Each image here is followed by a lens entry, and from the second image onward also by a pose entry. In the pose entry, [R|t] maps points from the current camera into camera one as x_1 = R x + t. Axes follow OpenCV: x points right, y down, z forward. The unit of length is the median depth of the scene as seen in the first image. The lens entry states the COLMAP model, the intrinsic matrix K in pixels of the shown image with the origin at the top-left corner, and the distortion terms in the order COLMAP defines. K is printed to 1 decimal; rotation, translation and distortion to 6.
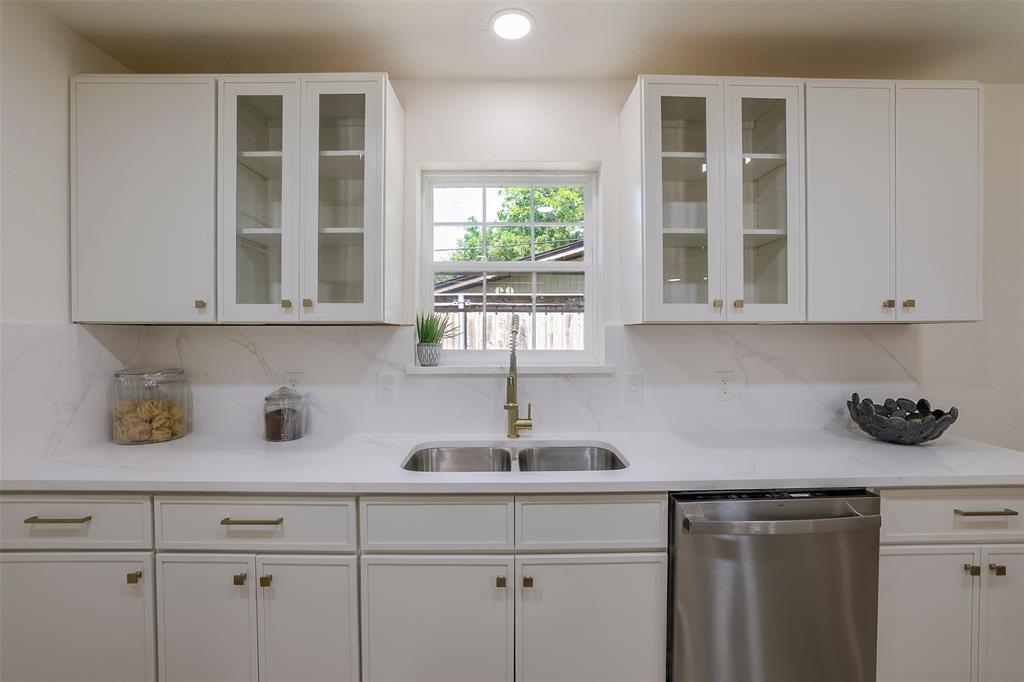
lens RADIAL K [[449.2, 0, 508.0], [0, 449.2, 330.2], [0, 0, 1]] dist [-0.052866, 0.016458]
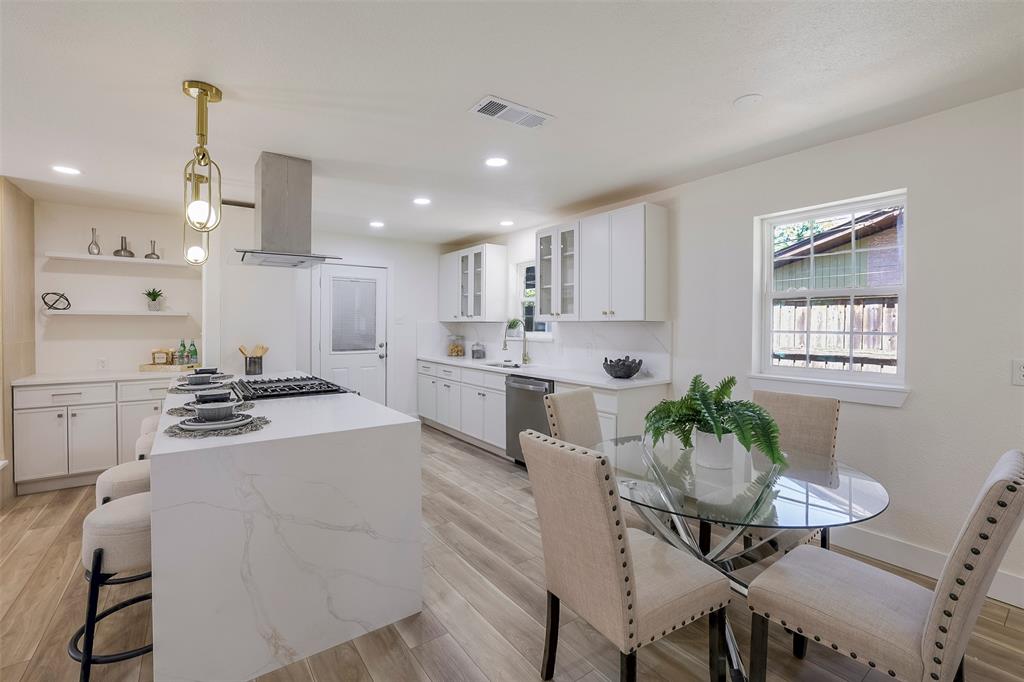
lens RADIAL K [[449.2, 0, 508.0], [0, 449.2, 330.2], [0, 0, 1]] dist [-0.052866, 0.016458]
pose [[0.581201, 0.015180, -0.813618, 2.419694], [-0.000242, 0.999829, 0.018481, -0.014481], [0.813760, -0.010545, 0.581106, -0.732911]]
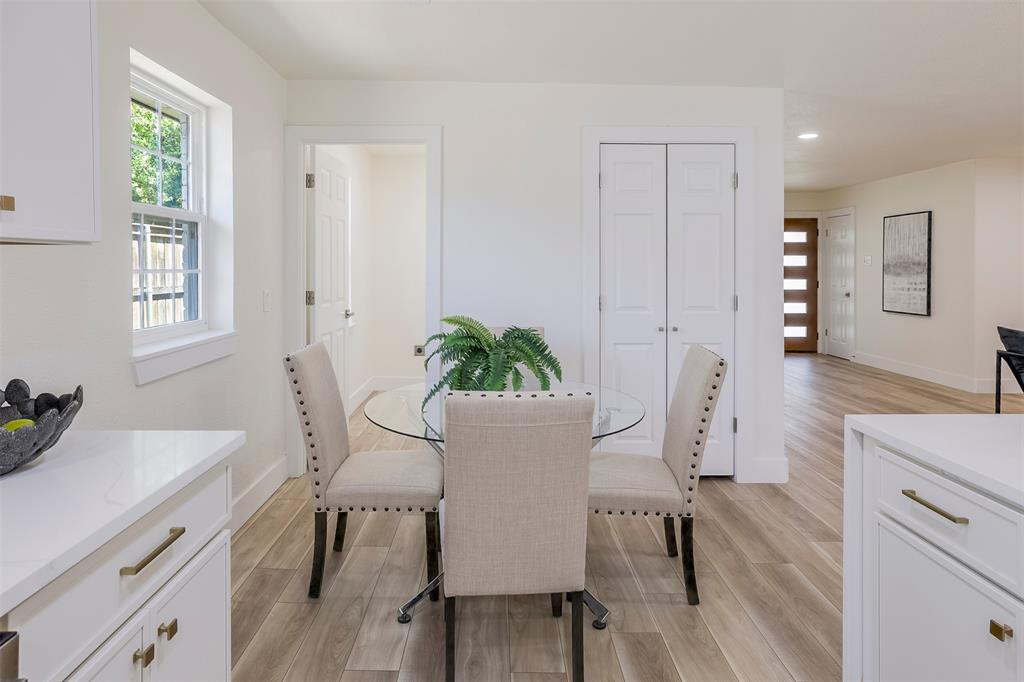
lens RADIAL K [[596.1, 0, 485.7], [0, 596.1, 273.0], [0, 0, 1]] dist [0.001763, -0.000071]
pose [[-0.000563, -0.008991, 0.999959, 0.202743], [-0.004554, 0.999949, 0.008989, 0.013135], [-0.999989, -0.004548, -0.000604, 0.418264]]
